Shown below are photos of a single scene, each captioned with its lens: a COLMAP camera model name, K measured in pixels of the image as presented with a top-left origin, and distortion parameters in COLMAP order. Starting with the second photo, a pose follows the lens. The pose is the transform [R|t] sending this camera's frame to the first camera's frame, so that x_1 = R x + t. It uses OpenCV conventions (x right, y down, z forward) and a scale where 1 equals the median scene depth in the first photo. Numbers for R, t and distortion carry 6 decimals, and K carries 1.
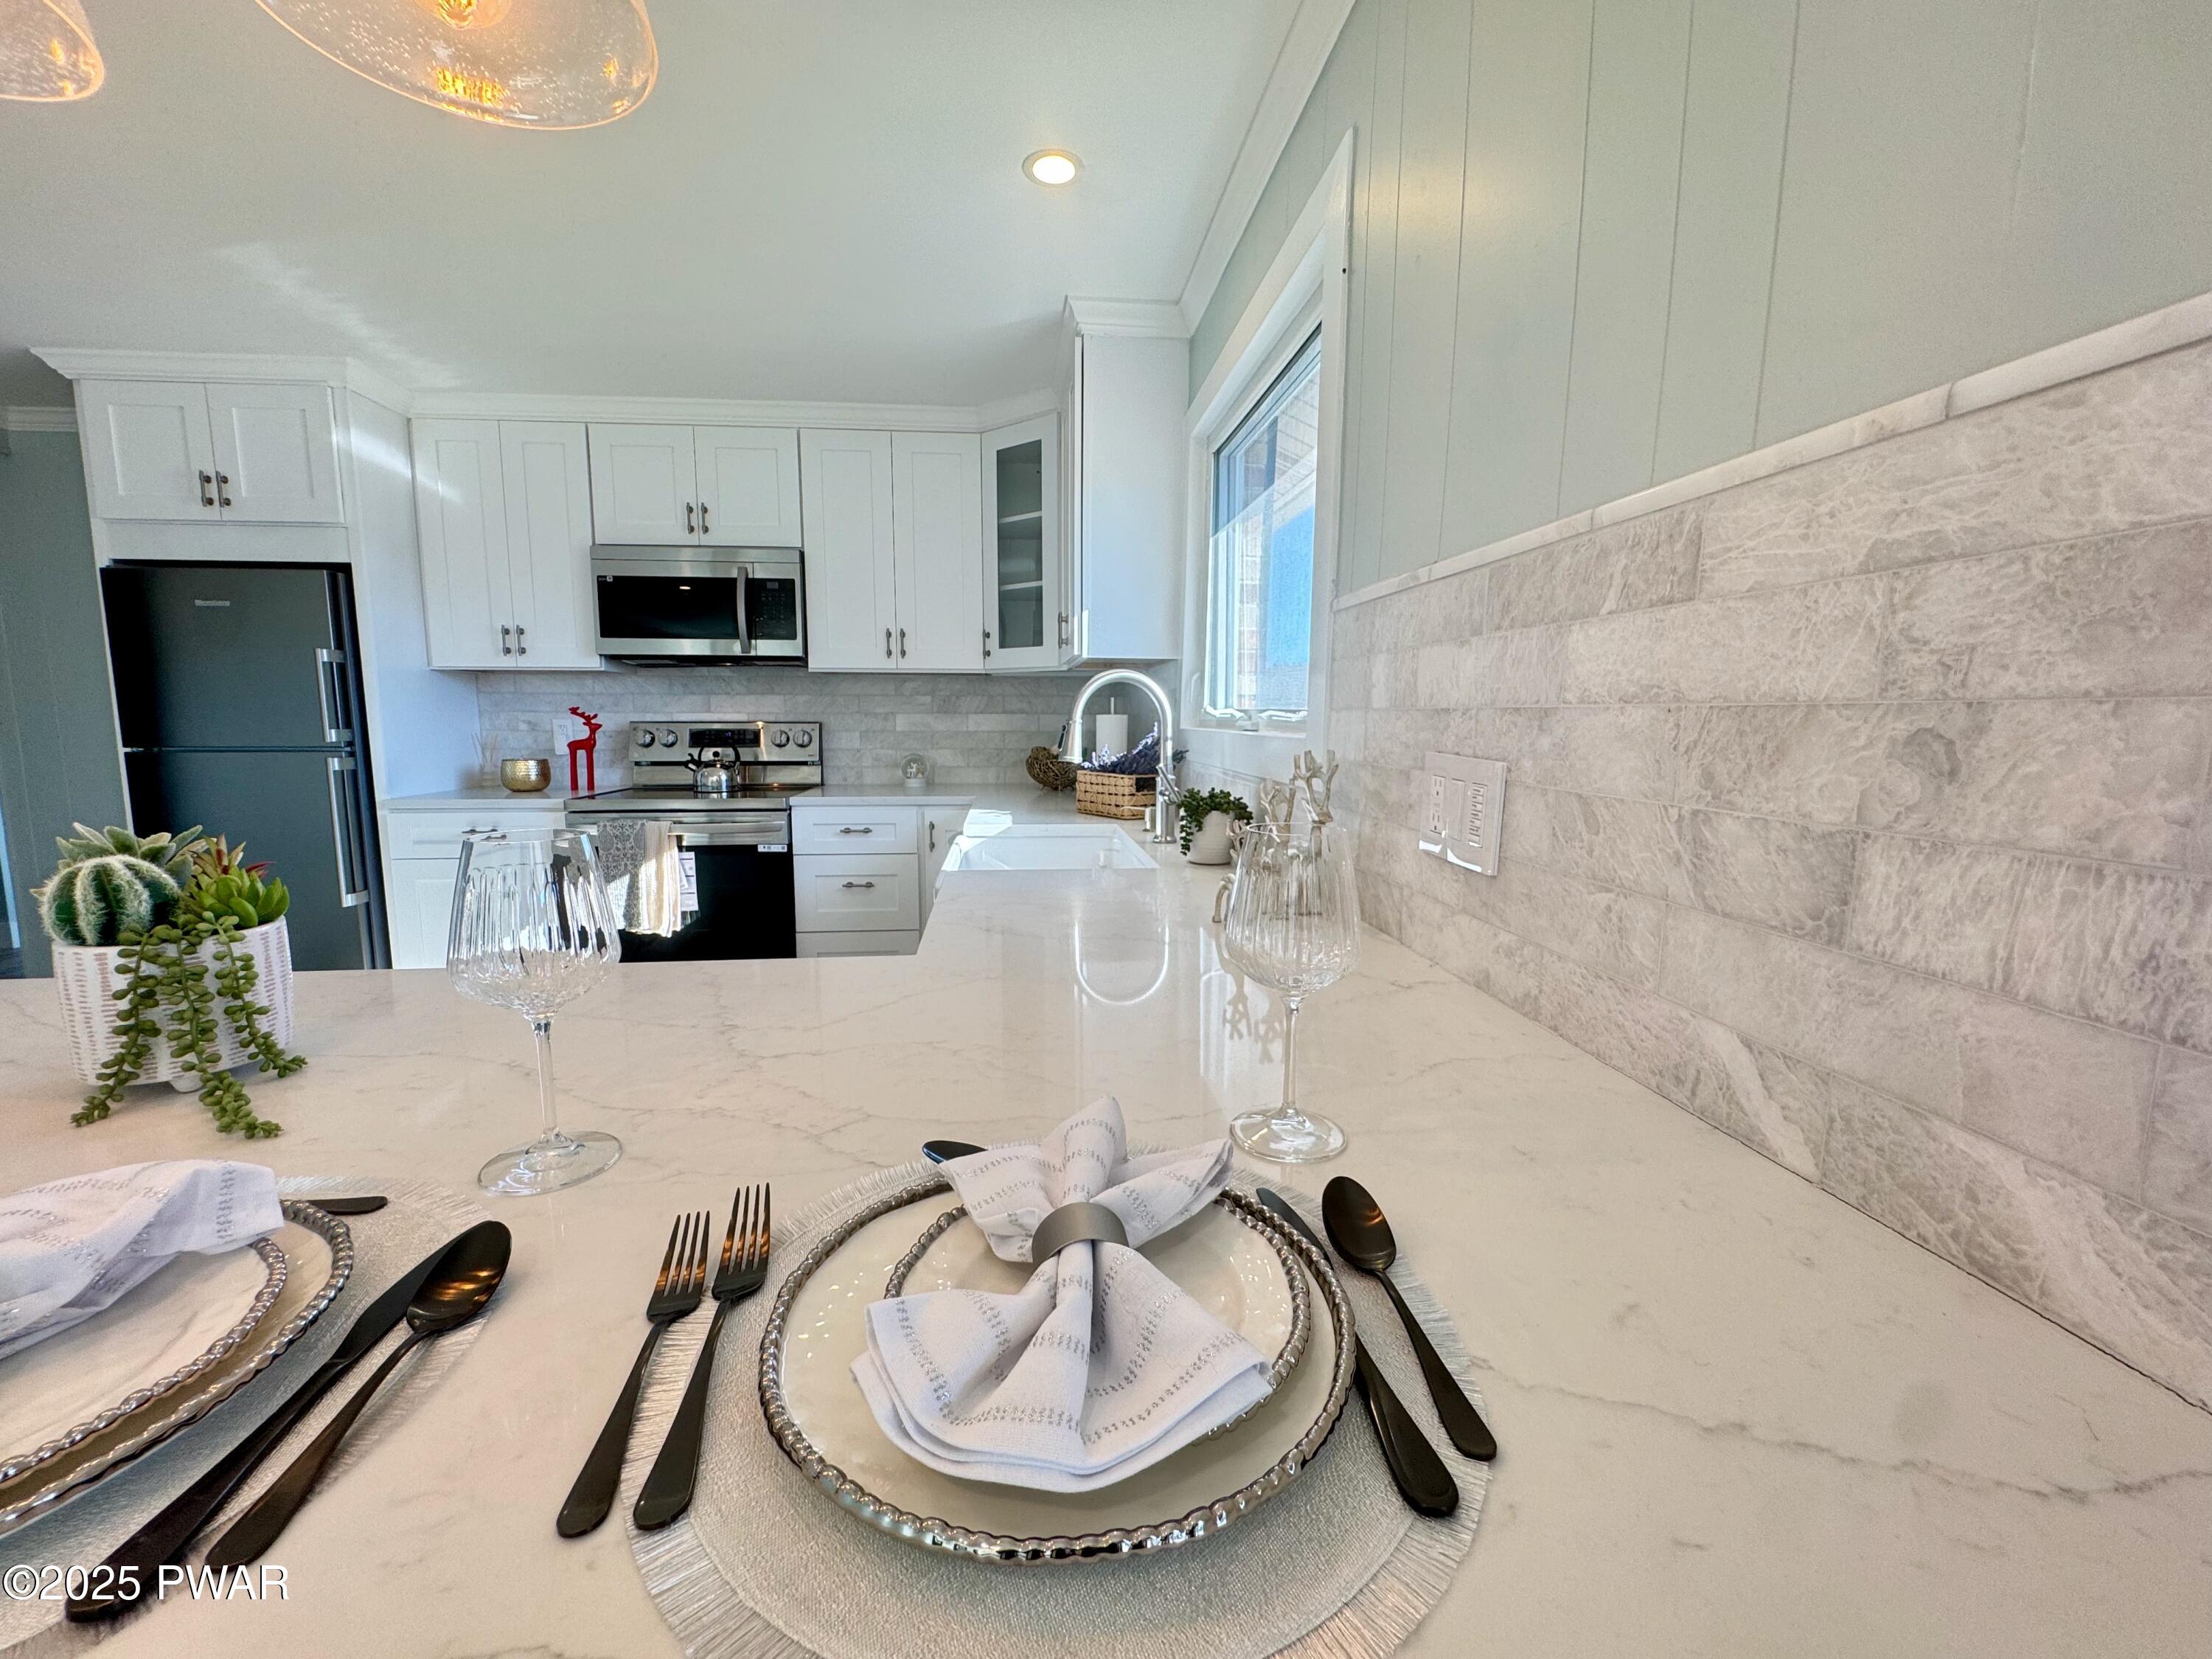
lens RADIAL K [[901.0, 0, 1106.0], [0, 901.0, 829.5], [0, 0, 1]] dist [-0.001180, -0.000135]
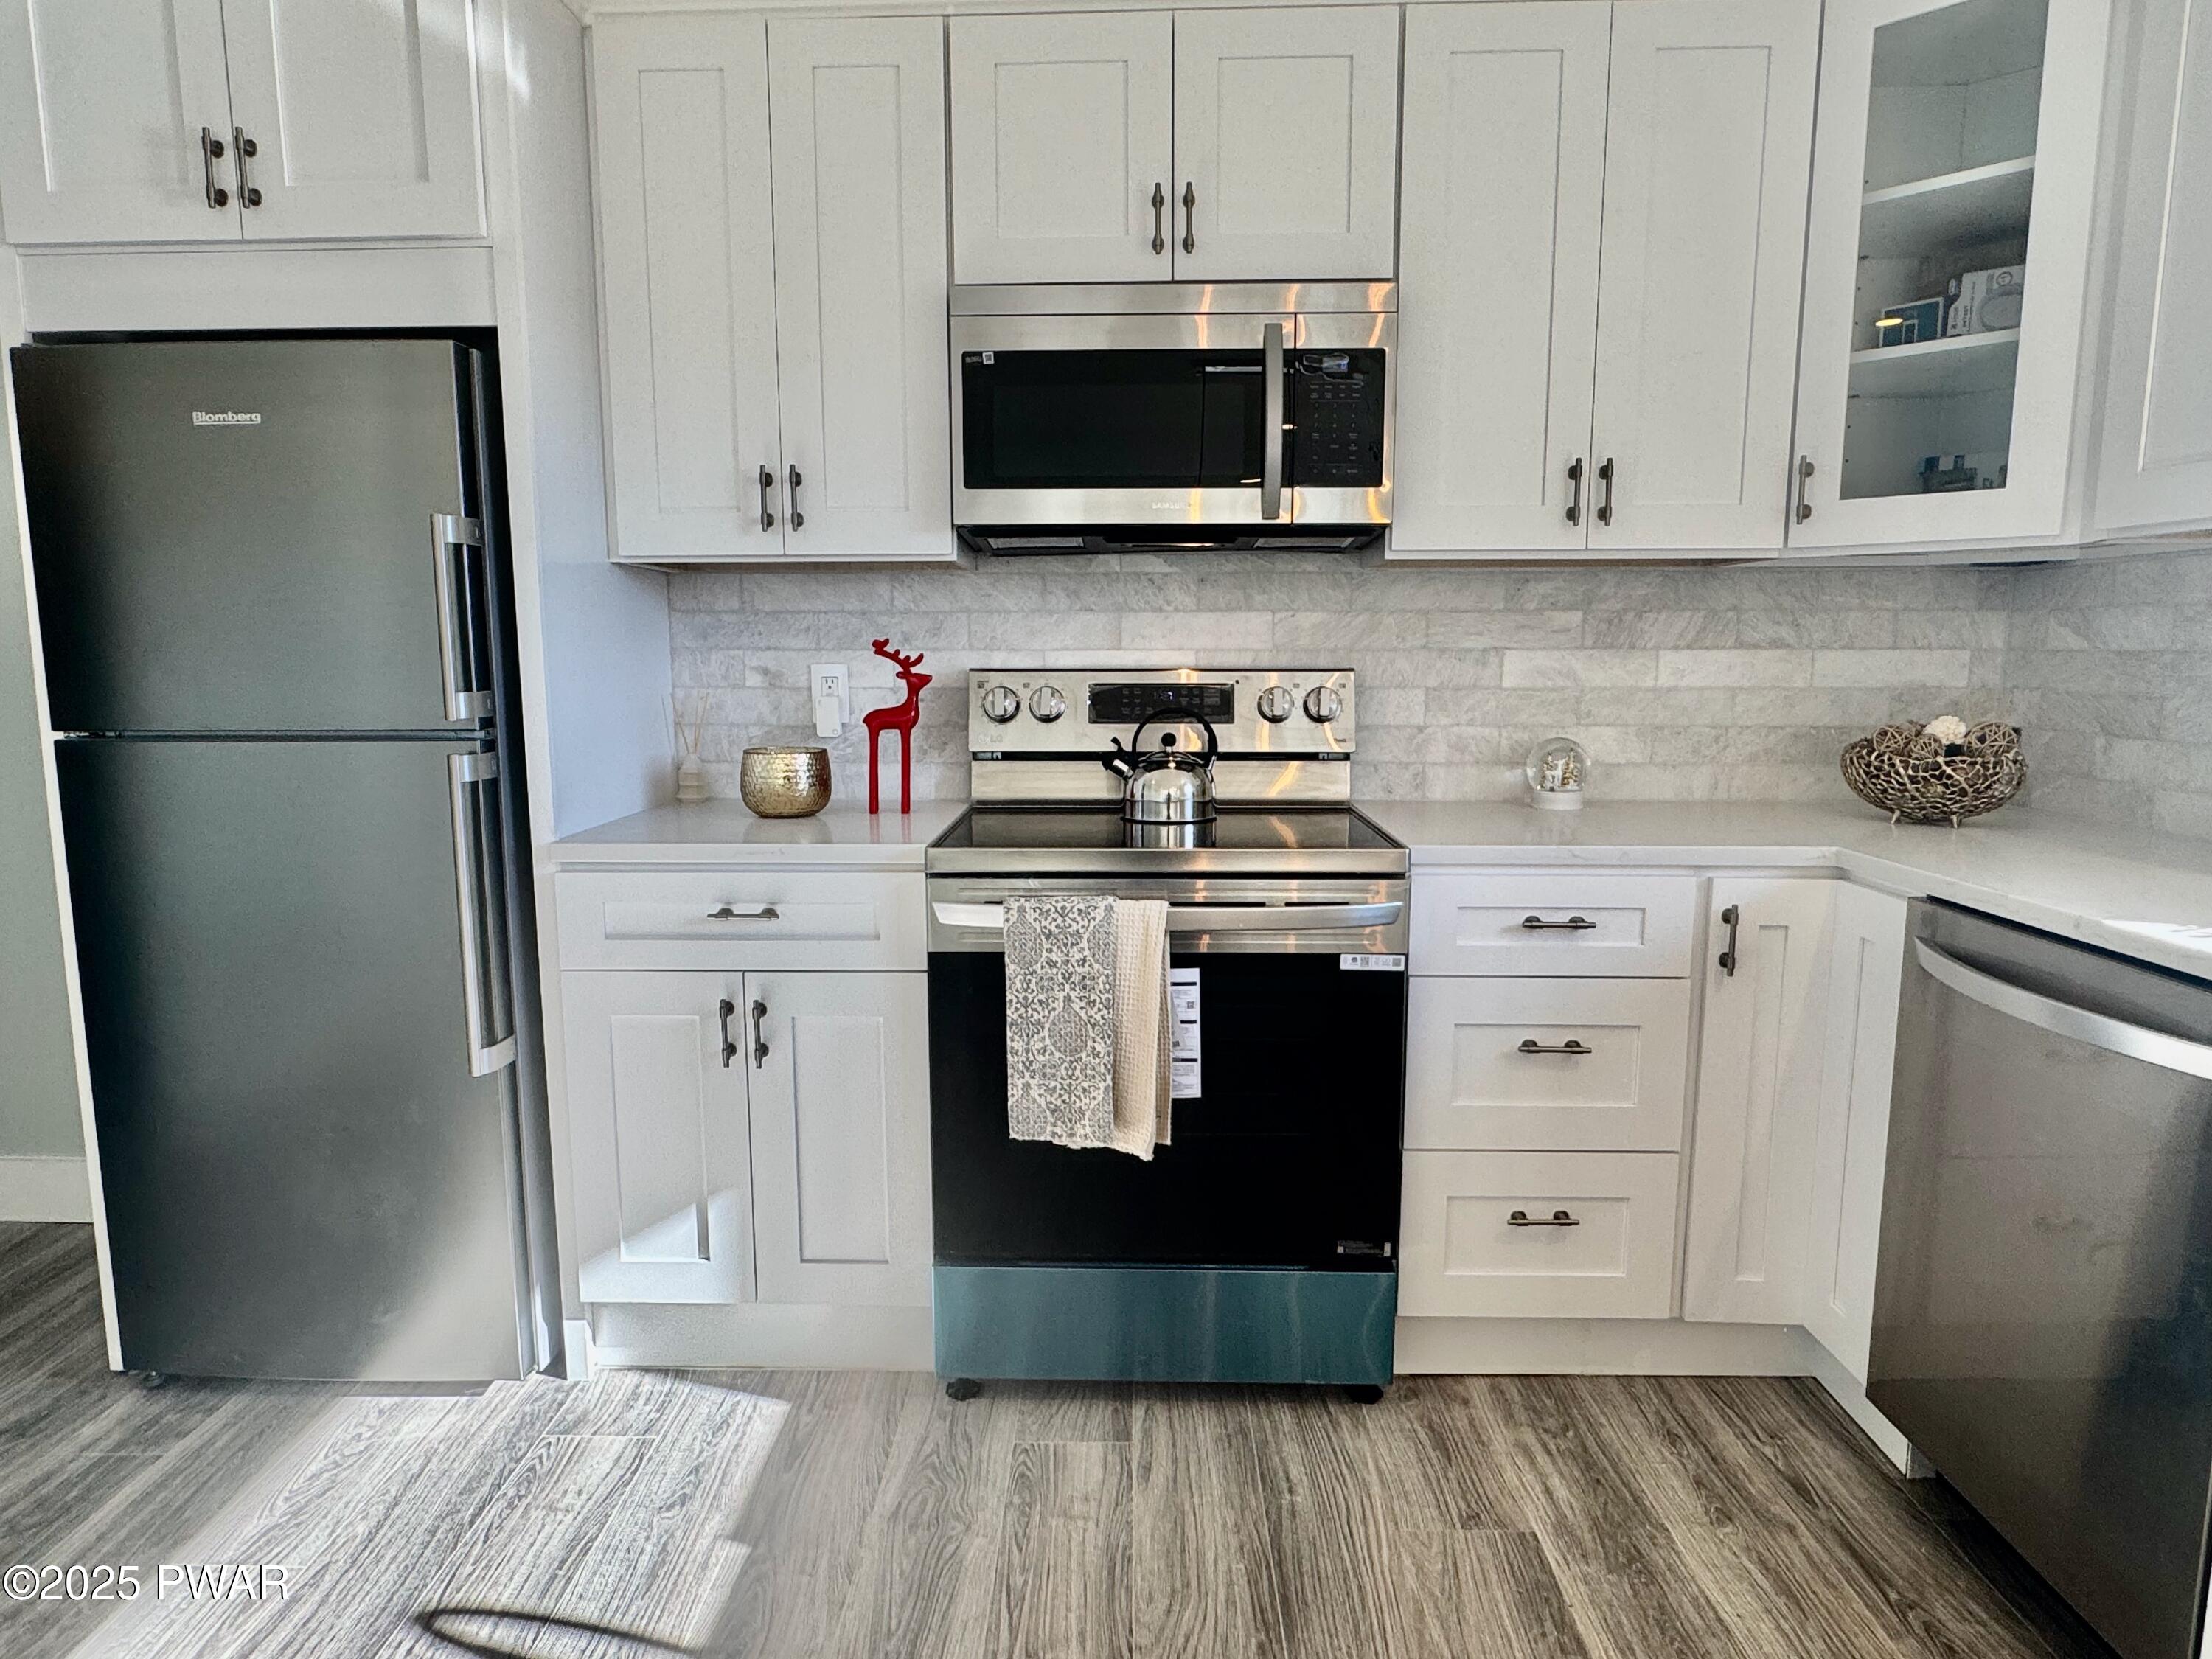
lens RADIAL K [[1323.3, 0, 1100.8], [0, 1323.3, 833.5], [0, 0, 1]] dist [-0.005383, 0.002572]
pose [[0.991725, 0.013431, -0.127679, -0.398892], [-0.011501, 0.999808, 0.015842, -0.047751], [0.127867, -0.014243, 0.991689, 0.332931]]
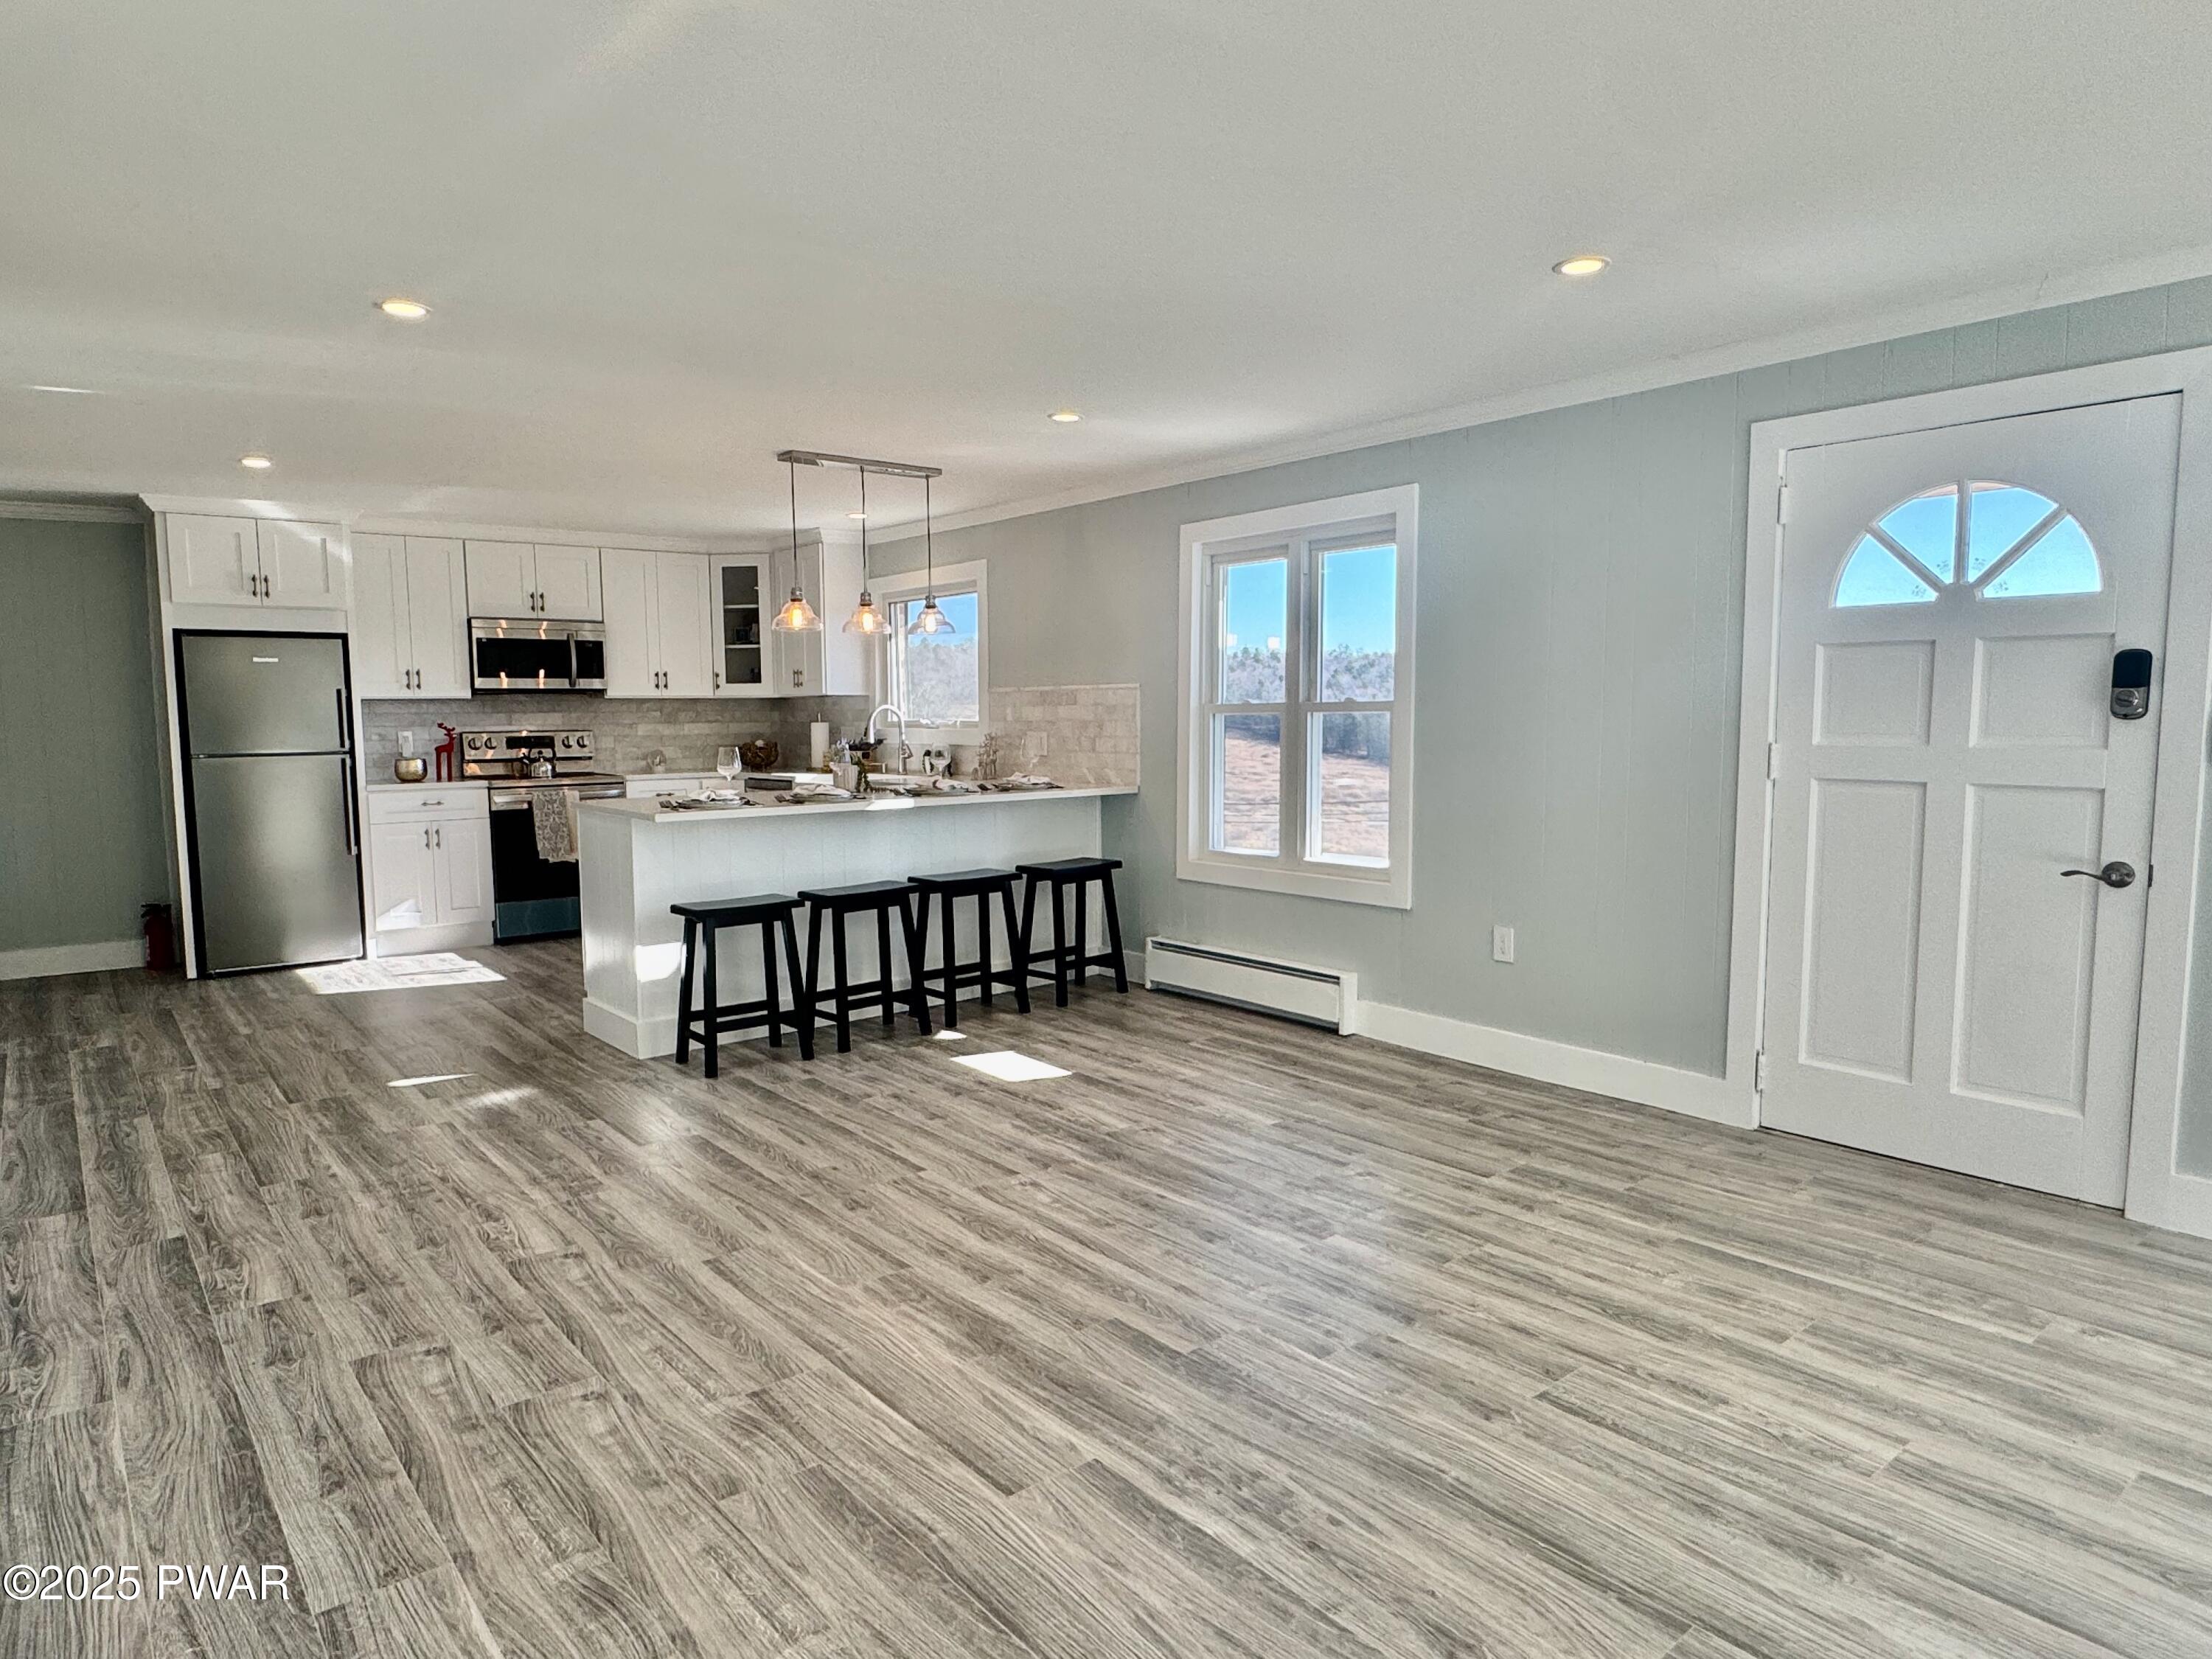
lens RADIAL K [[1323.3, 0, 1100.8], [0, 1323.3, 833.5], [0, 0, 1]] dist [-0.005383, 0.002572]
pose [[0.840455, -0.060844, 0.538454, -0.887725], [0.080063, 0.996713, -0.012342, 0.161970], [-0.535934, 0.053483, 0.842564, -1.432771]]
